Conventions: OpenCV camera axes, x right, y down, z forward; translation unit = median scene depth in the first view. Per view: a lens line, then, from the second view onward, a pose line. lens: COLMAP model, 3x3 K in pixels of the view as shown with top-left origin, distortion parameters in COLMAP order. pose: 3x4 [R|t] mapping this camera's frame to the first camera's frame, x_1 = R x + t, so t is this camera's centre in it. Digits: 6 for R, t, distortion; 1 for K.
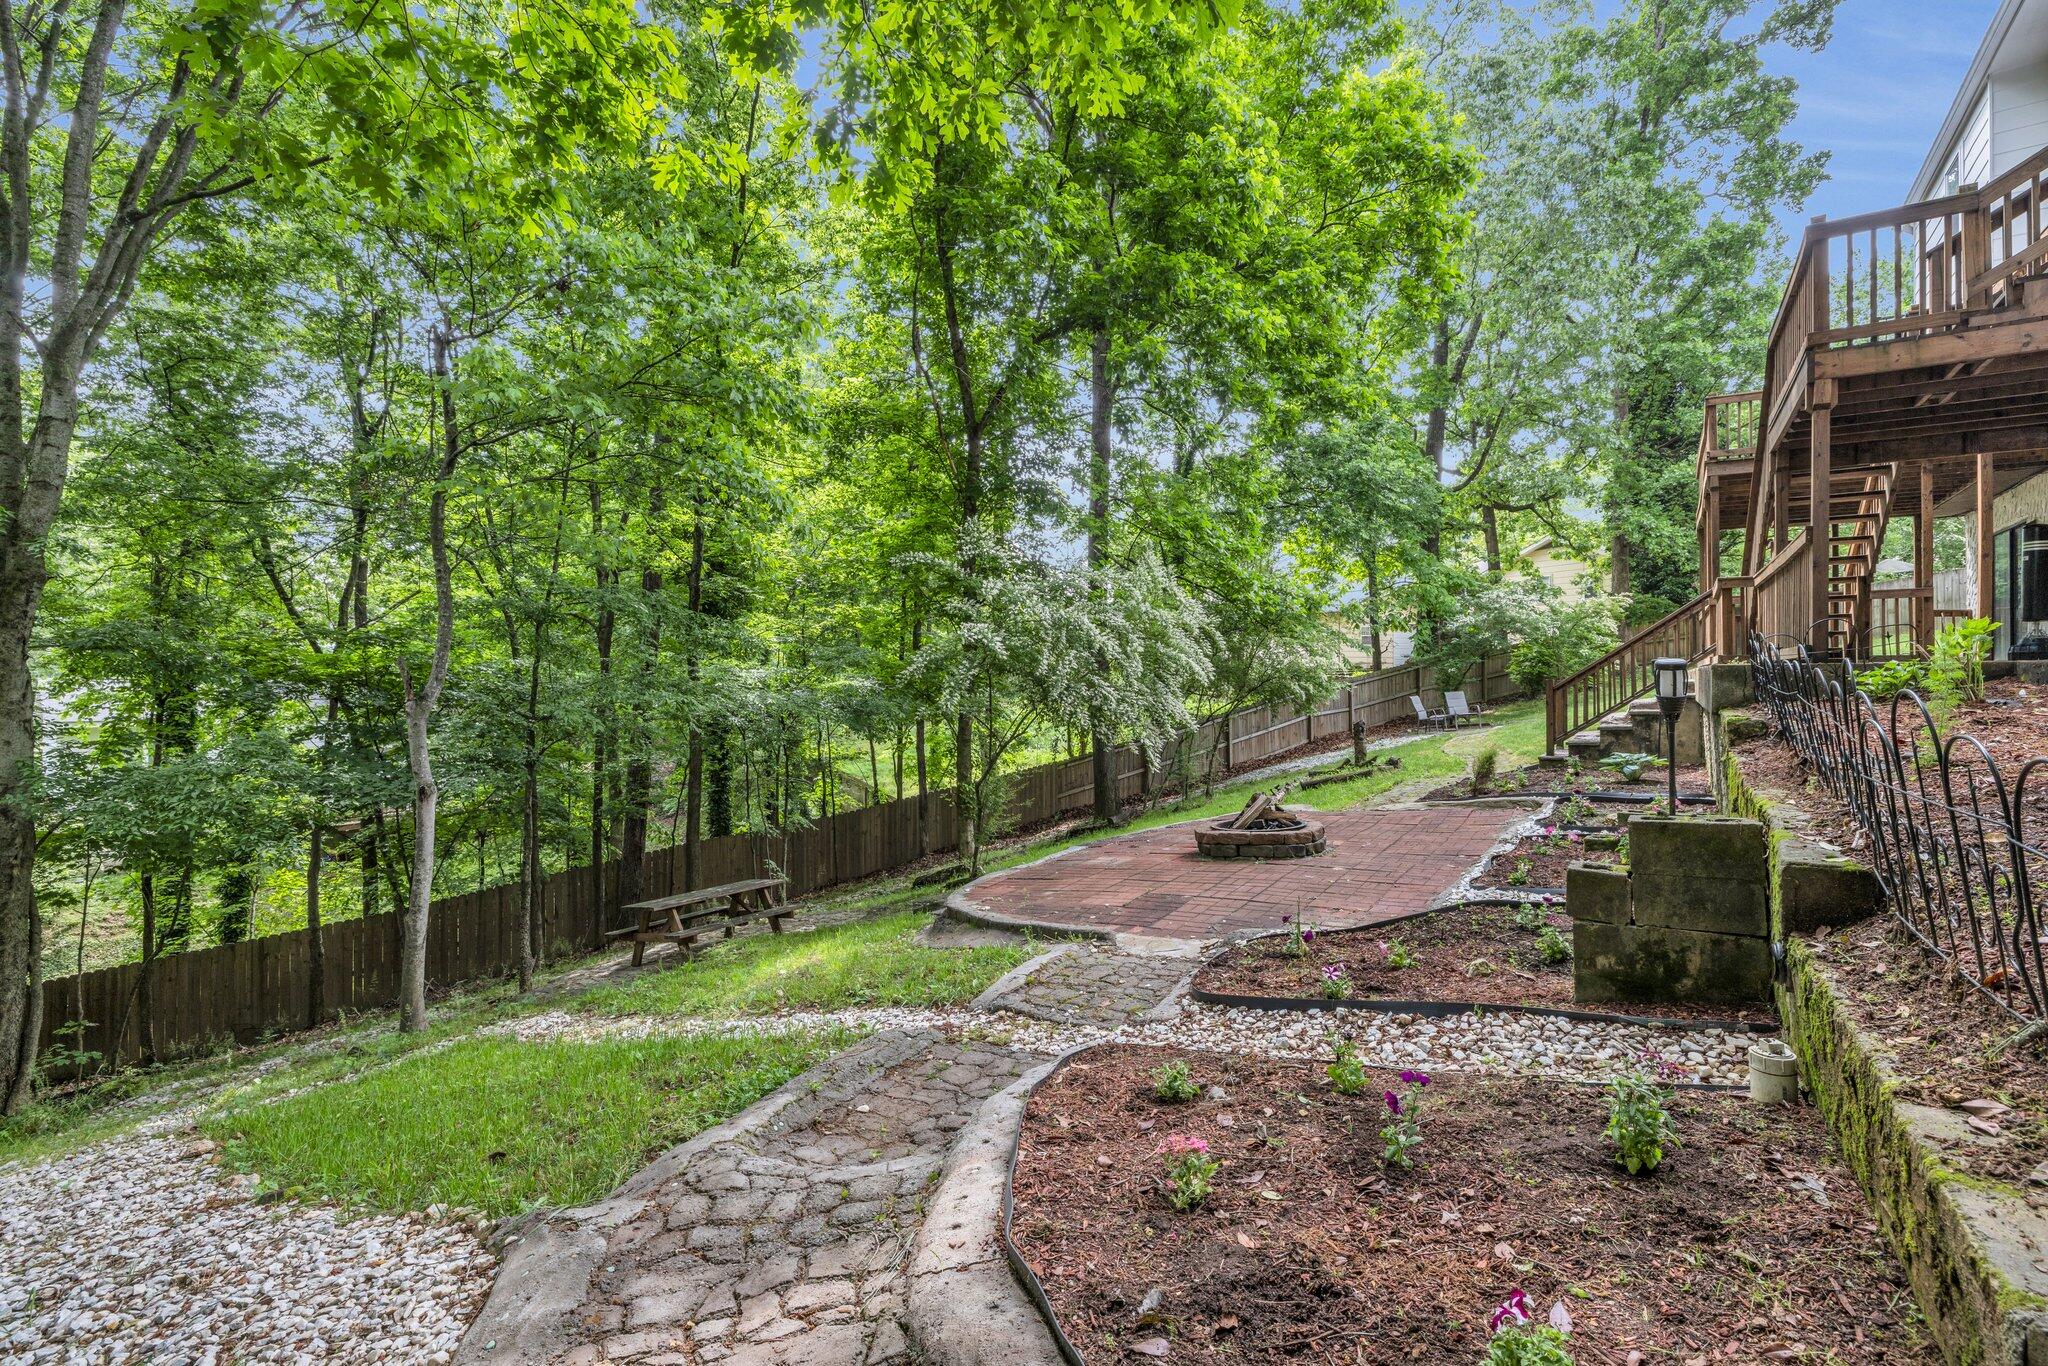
lens RADIAL K [[927.1, 0, 1022.4], [0, 927.1, 674.6], [0, 0, 1]] dist [-0.001179, 0.000198]
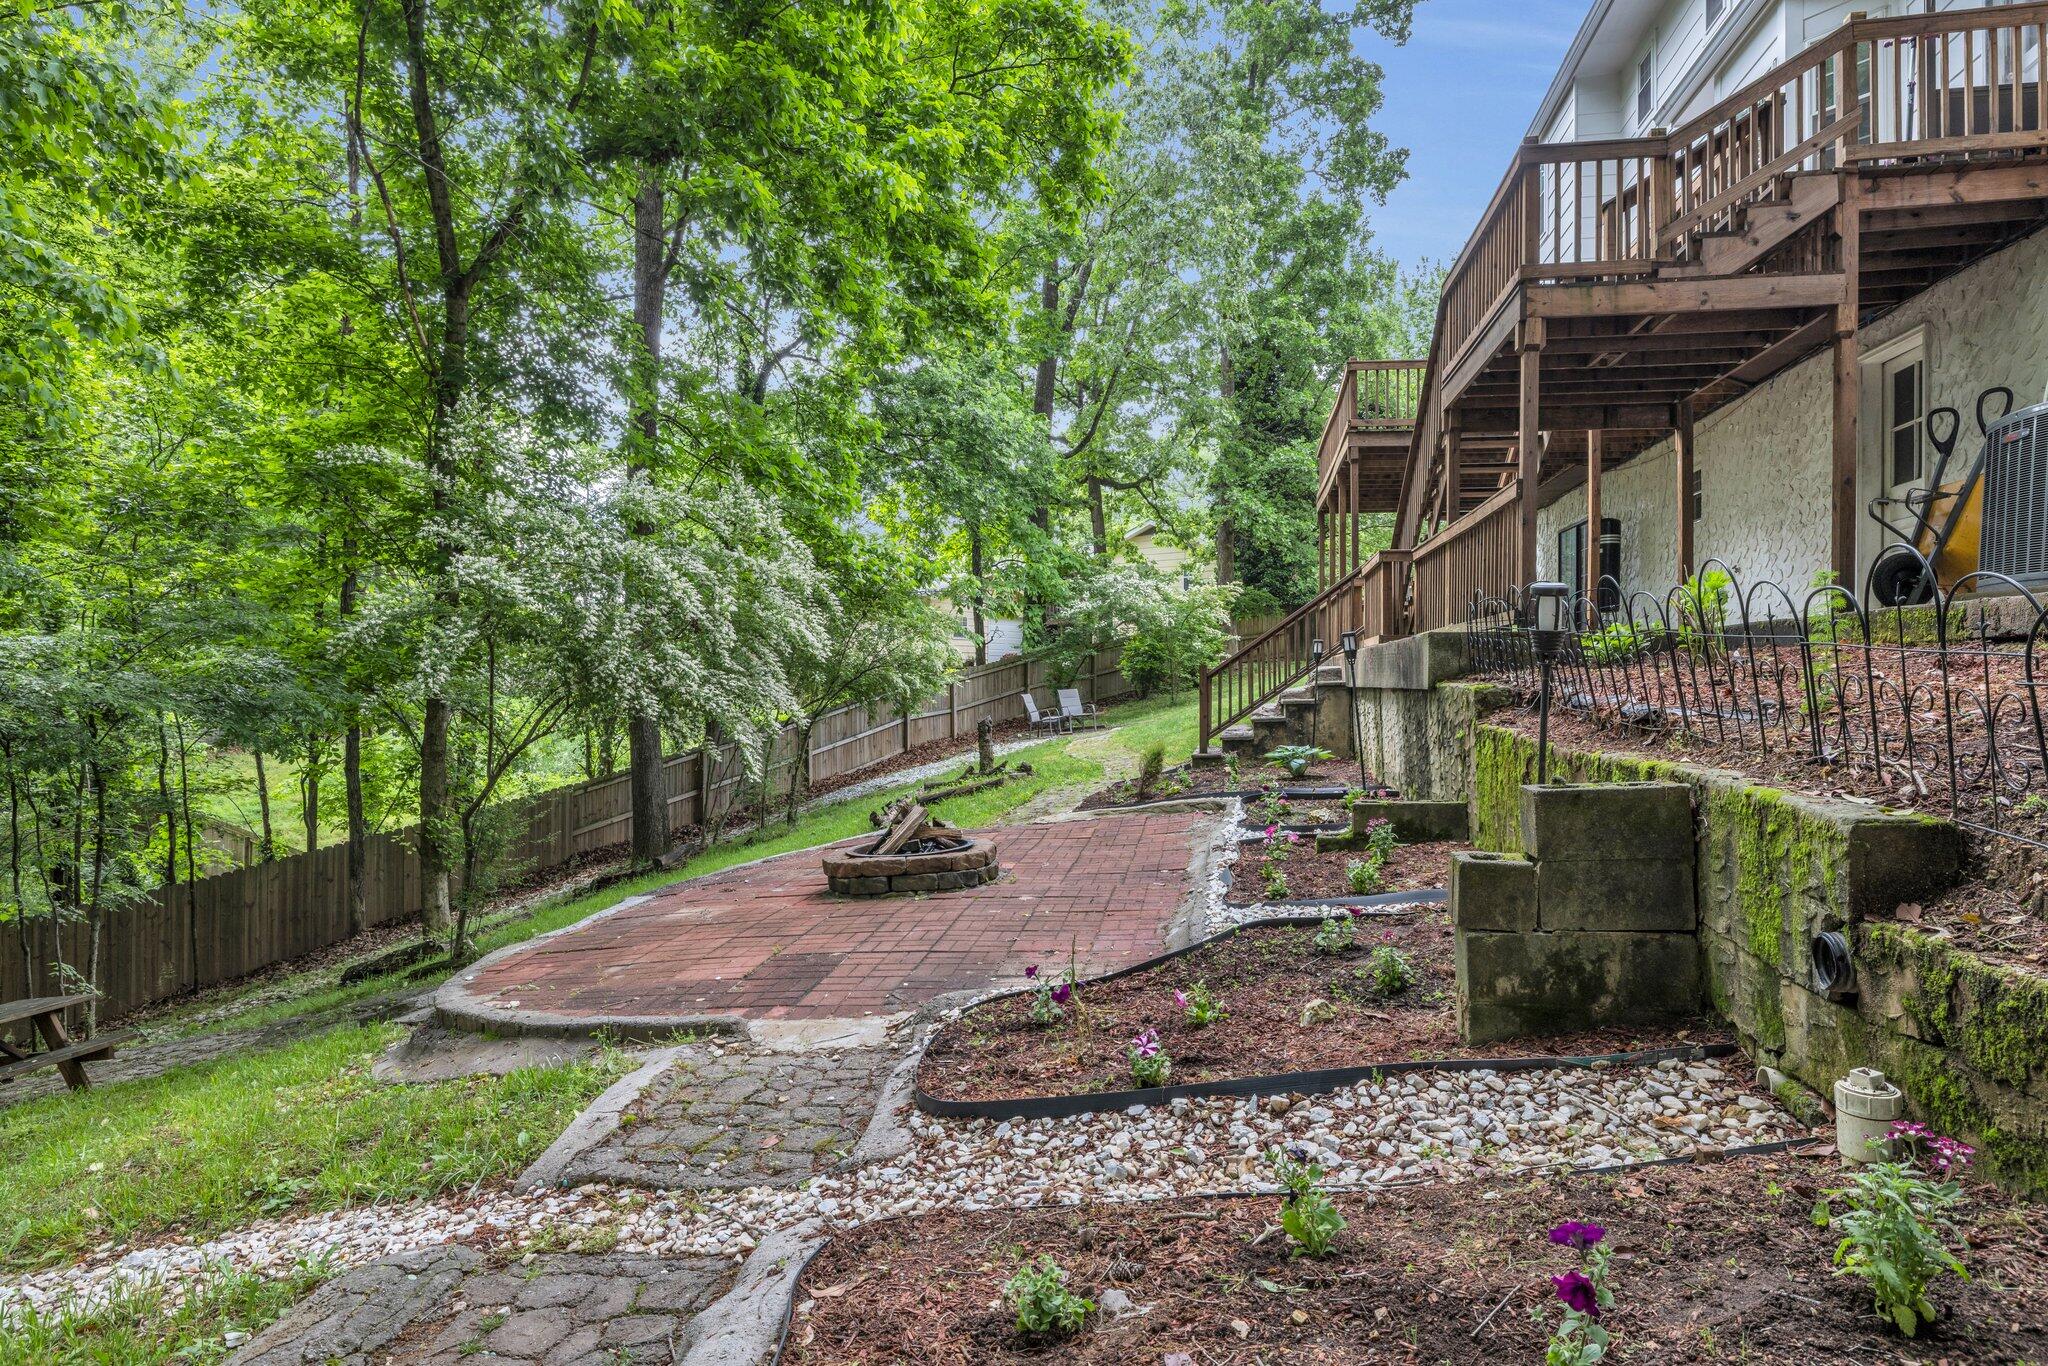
lens RADIAL K [[1137.6, 0, 1017.0], [0, 1137.6, 676.5], [0, 0, 1]] dist [-0.000345, -0.000035]
pose [[0.907597, 0.008867, 0.419749, -0.036921], [-0.006824, 0.999956, -0.006367, 0.026776], [-0.419788, 0.002914, 0.907618, 0.124215]]
